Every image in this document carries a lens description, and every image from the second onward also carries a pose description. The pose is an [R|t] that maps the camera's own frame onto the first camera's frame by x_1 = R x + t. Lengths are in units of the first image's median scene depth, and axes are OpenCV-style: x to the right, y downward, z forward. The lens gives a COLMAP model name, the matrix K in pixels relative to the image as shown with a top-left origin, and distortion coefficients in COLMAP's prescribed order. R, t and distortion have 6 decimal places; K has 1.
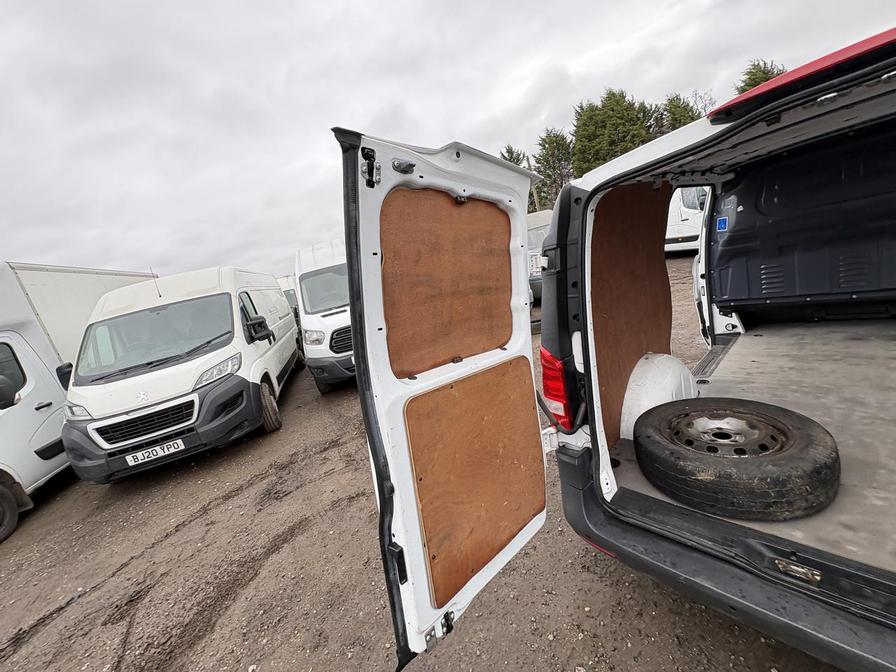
lens RADIAL K [[354.6, 0, 448.0], [0, 354.6, 336.0], [0, 0, 1]] dist [-0.000639, -0.000066]
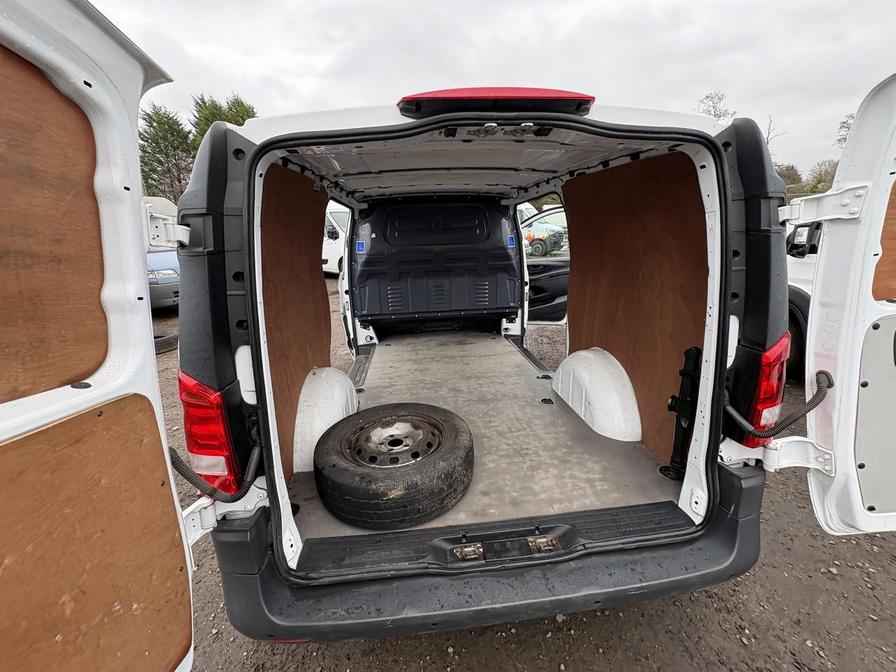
lens RADIAL K [[357.8, 0, 448.0], [0, 357.8, 336.0], [0, 0, 1]] dist [0.000902, 0.000131]
pose [[0.586785, -0.016111, 0.809583, 0.034531], [0.053010, 0.998422, -0.018553, 0.002558], [-0.808006, 0.053803, 0.586713, 0.257727]]
